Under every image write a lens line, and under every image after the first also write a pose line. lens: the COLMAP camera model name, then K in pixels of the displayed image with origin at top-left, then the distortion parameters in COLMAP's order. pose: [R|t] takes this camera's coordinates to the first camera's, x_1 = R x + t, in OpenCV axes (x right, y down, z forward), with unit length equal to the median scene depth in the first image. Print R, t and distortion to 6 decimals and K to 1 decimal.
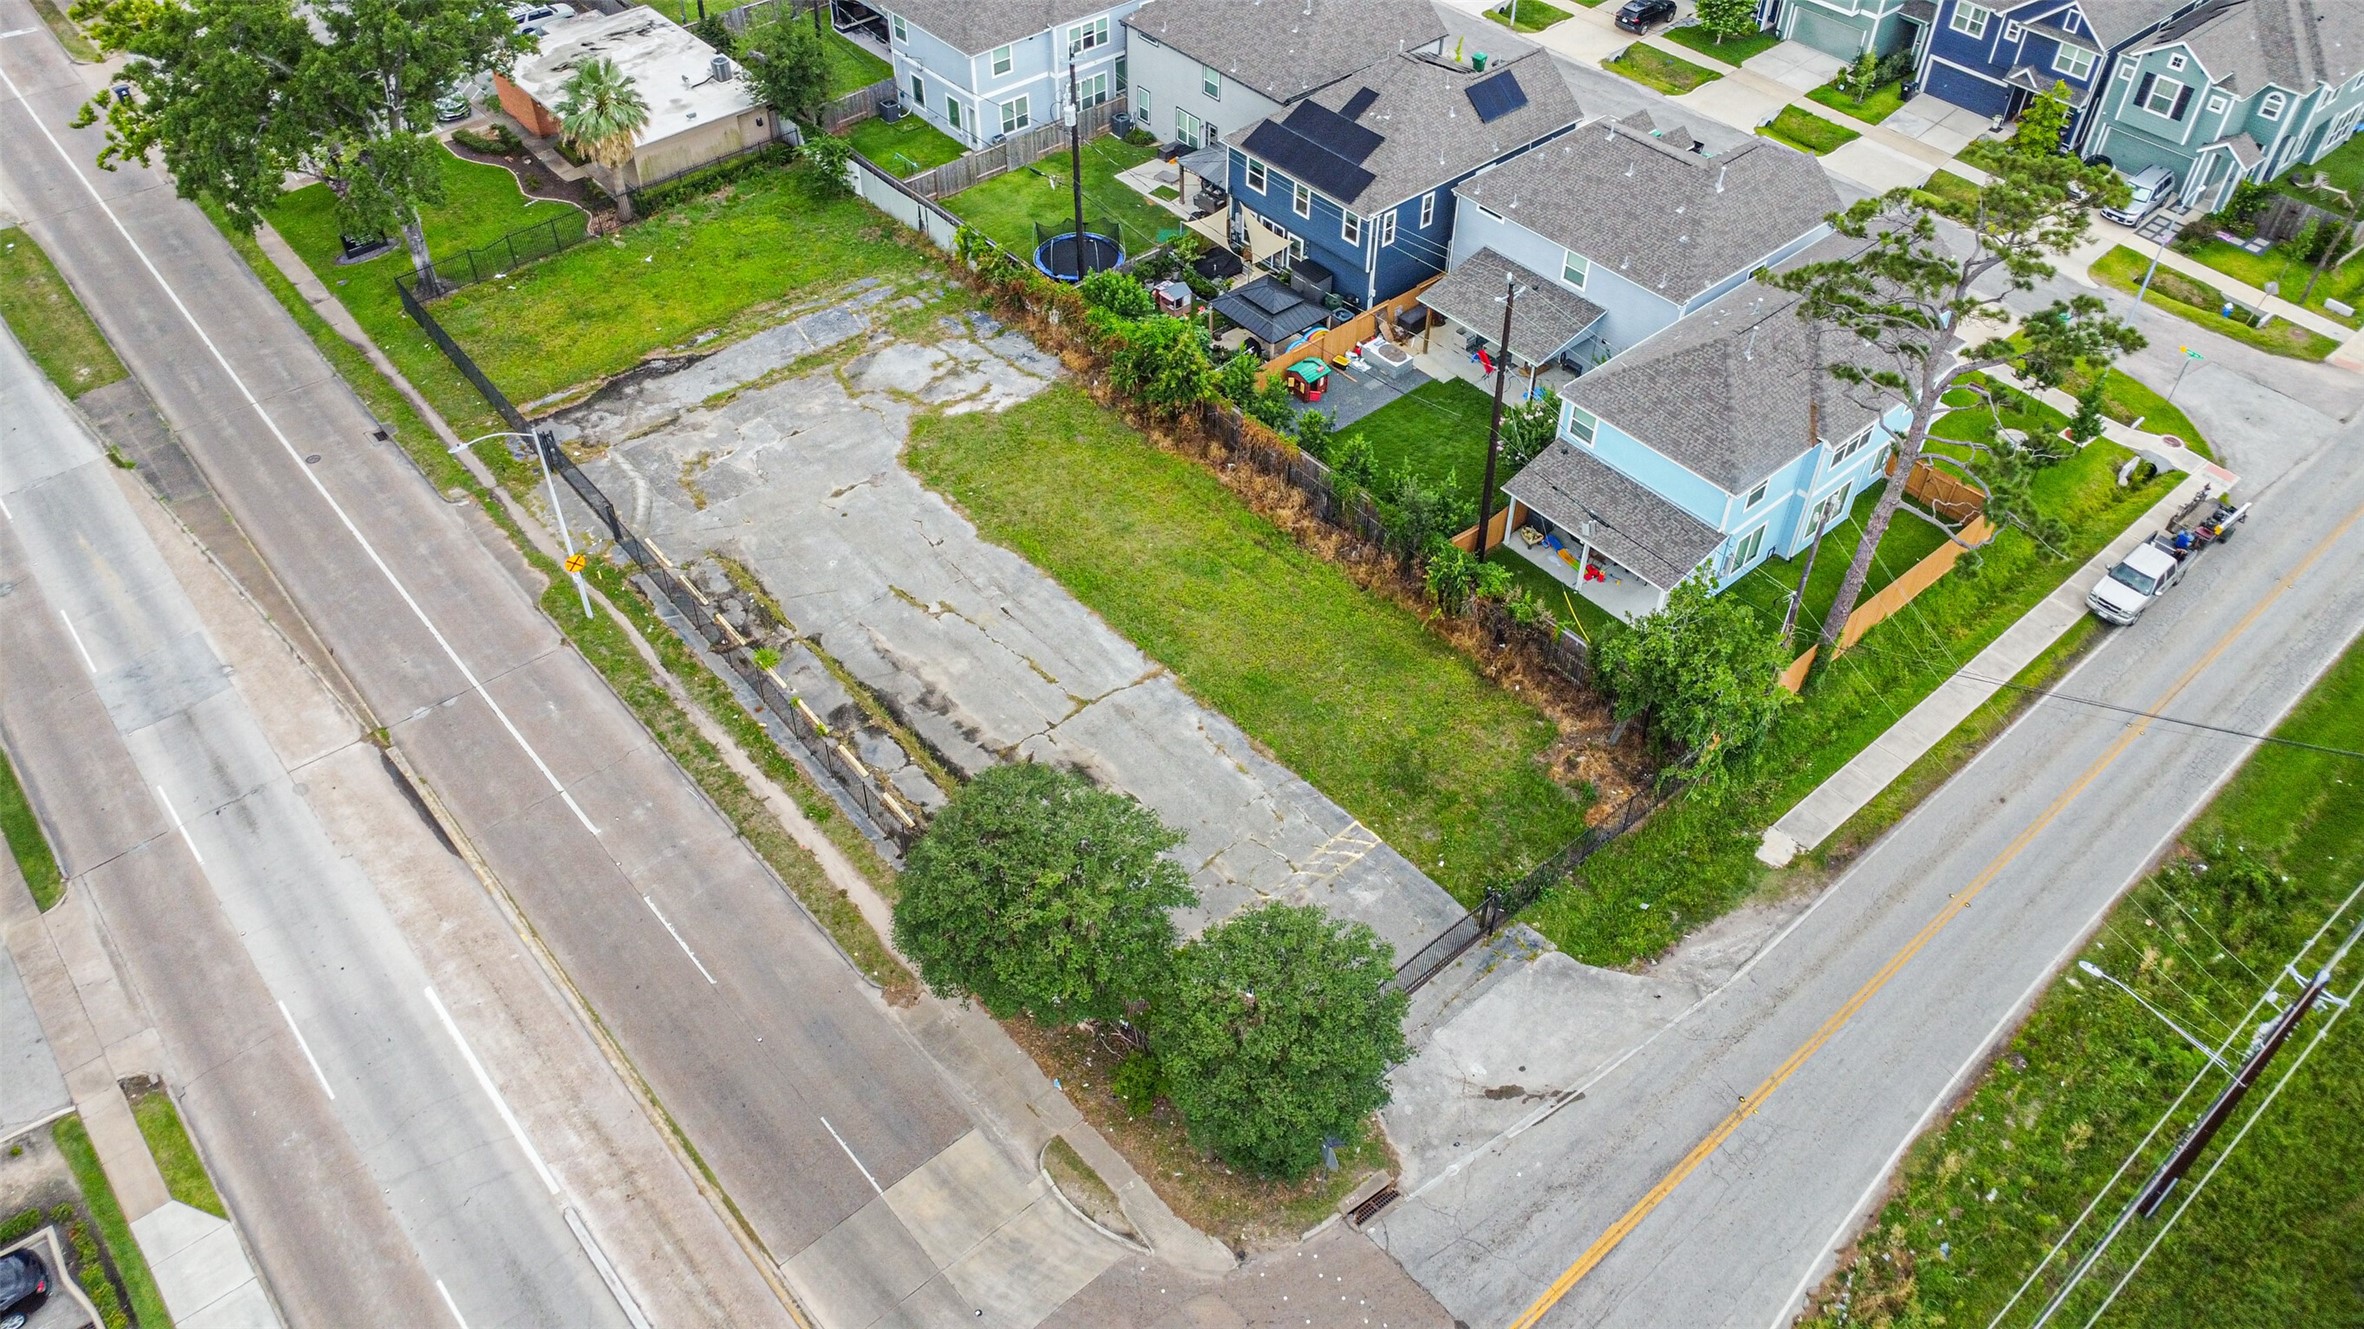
lens RADIAL K [[1705.4, 0, 1182.5], [0, 1705.4, 654.6], [0, 0, 1]] dist [-0.008223, -0.030037]
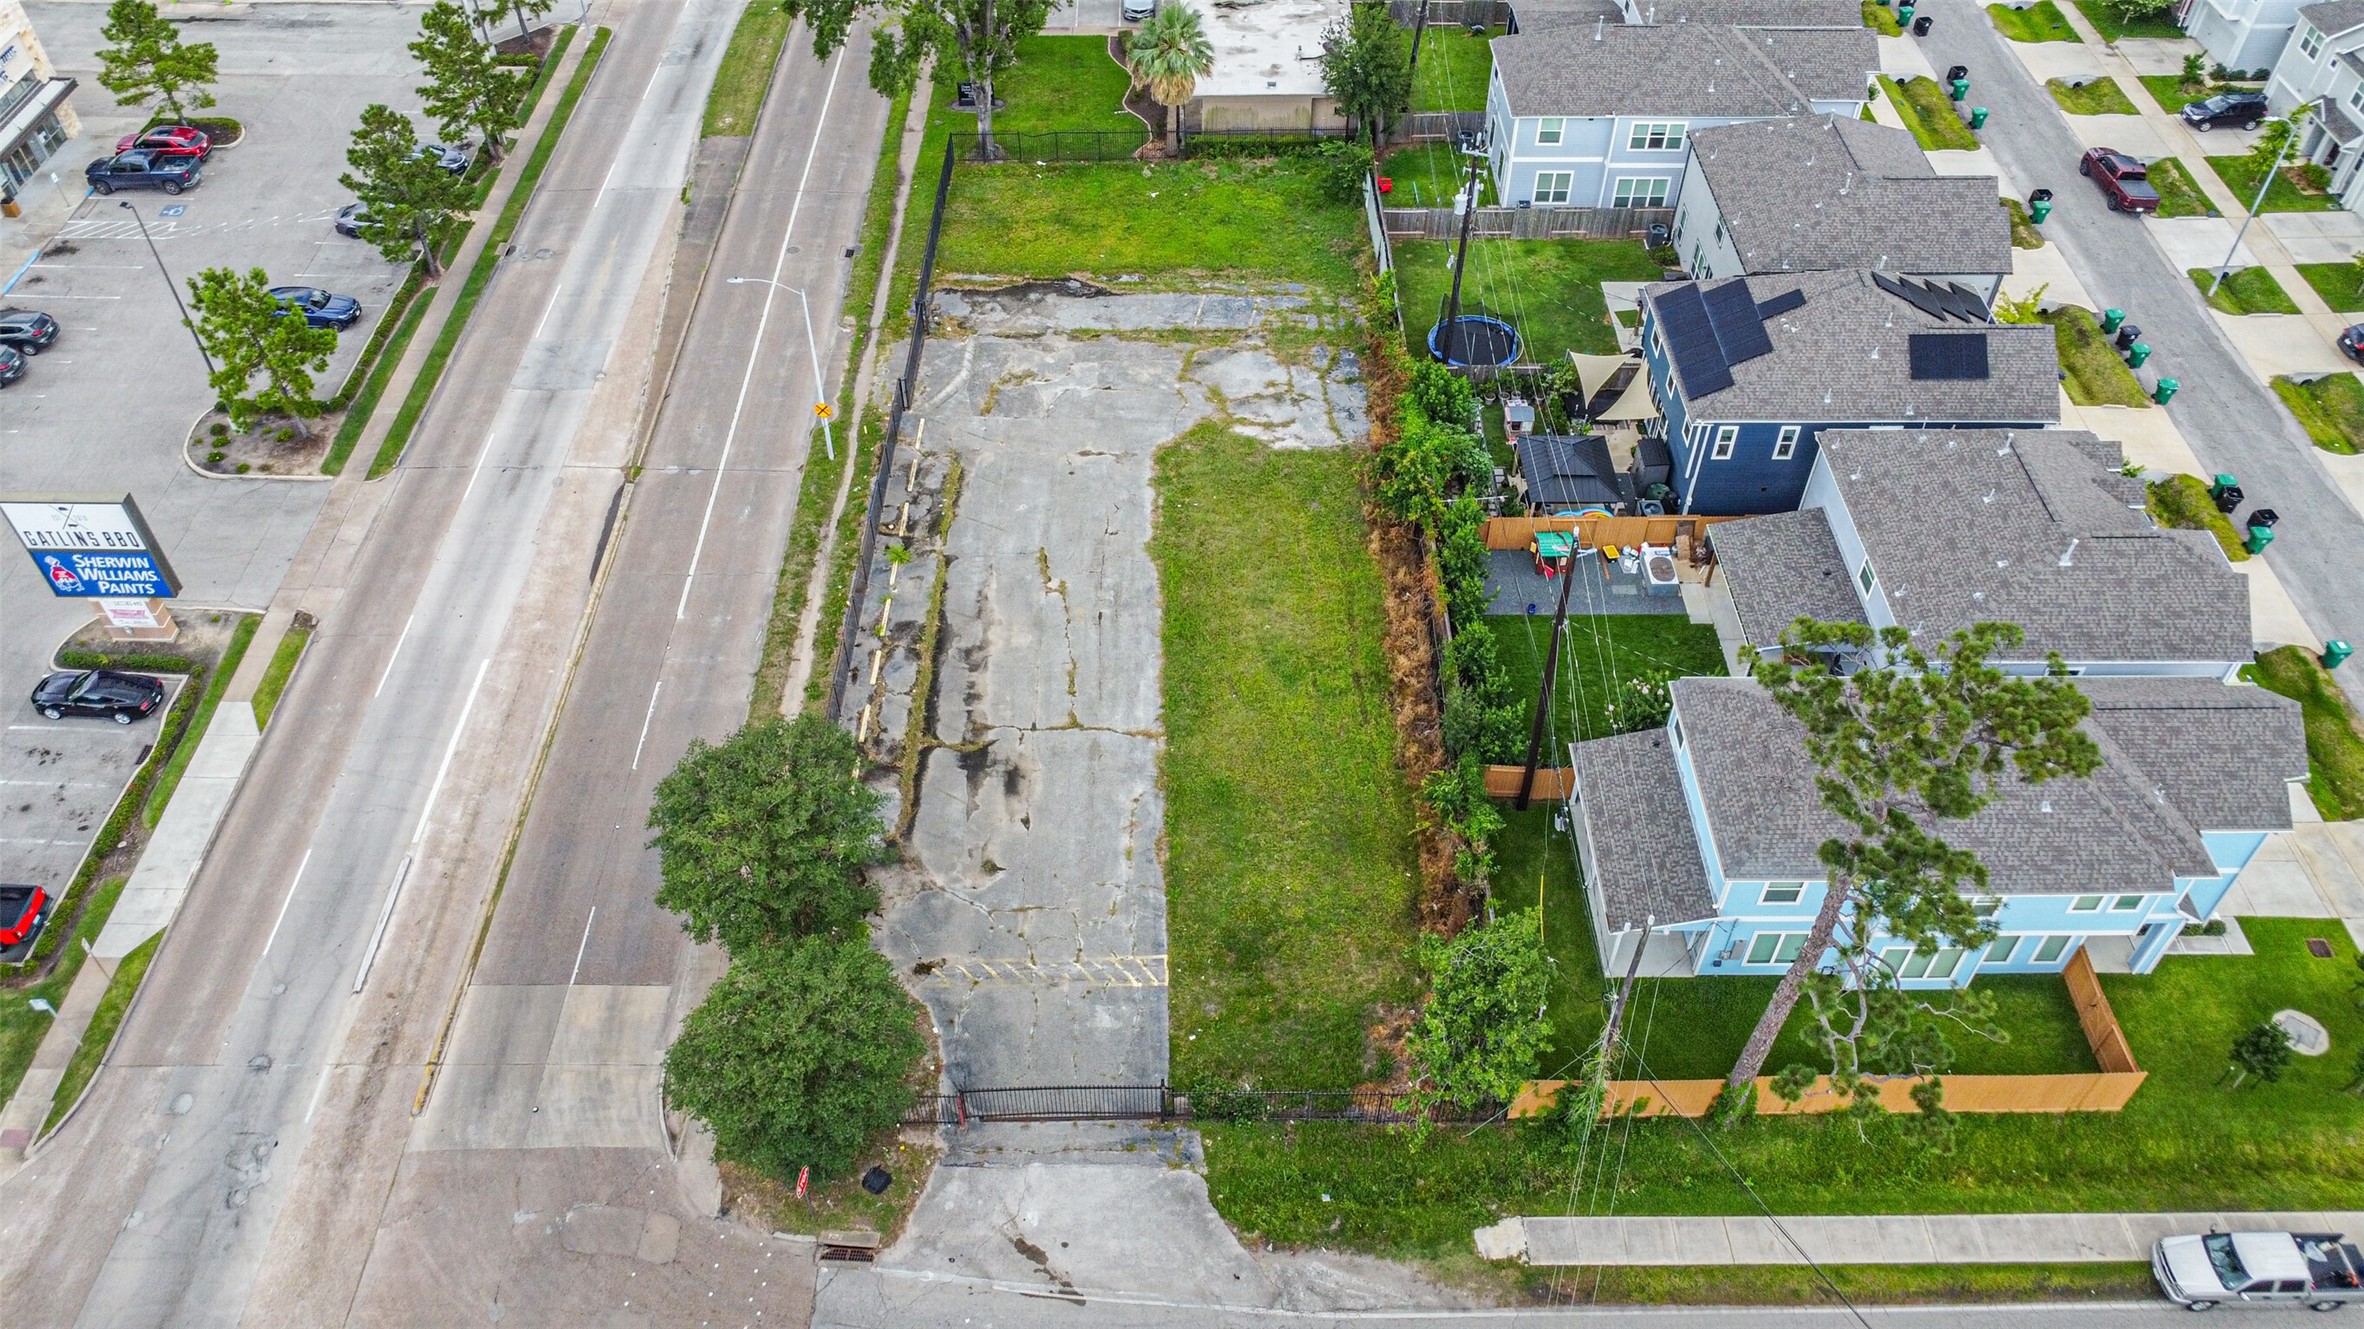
lens RADIAL K [[1690.6, 0, 1182.0], [0, 1690.6, 664.5], [0, 0, 1]] dist [-0.015197, -0.006147]
pose [[0.761484, 0.465189, -0.451377, 0.380064], [-0.448311, 0.880932, 0.151577, -0.163533], [0.468144, 0.086934, 0.879365, 0.103618]]
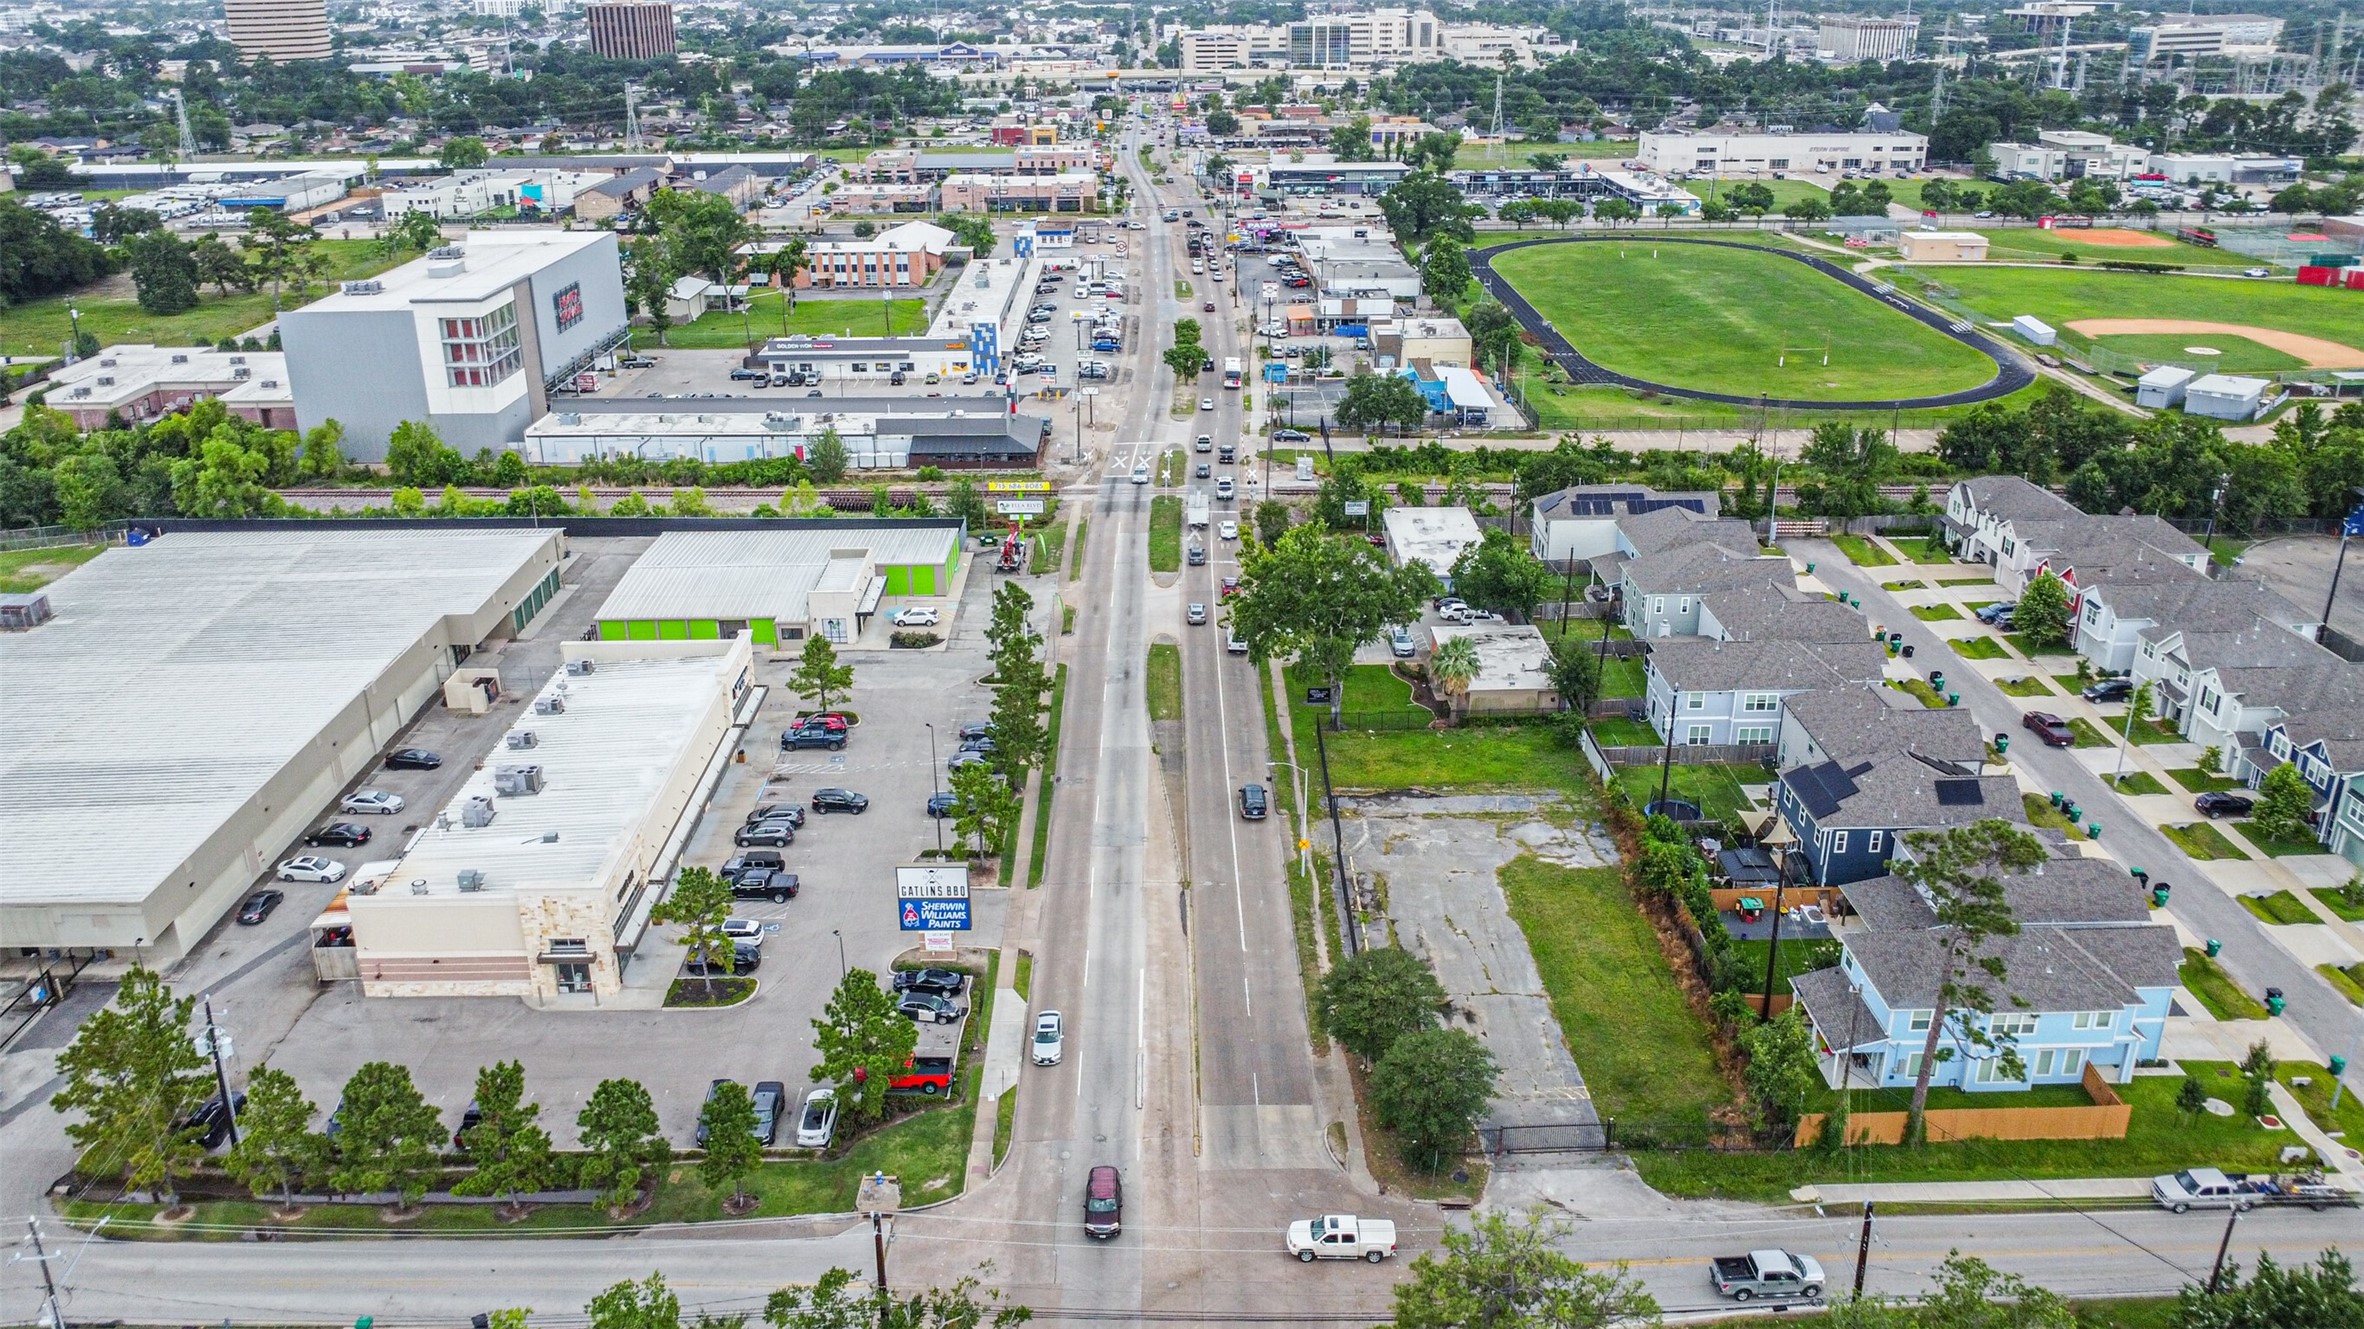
lens RADIAL K [[1753.0, 0, 1175.3], [0, 1753.0, 657.7], [0, 0, 1]] dist [-0.008310, -0.033198]
pose [[0.764652, 0.233486, -0.600660, 0.616113], [-0.438050, 0.871940, -0.218709, 0.236268], [0.472673, 0.430355, 0.769009, -0.638720]]
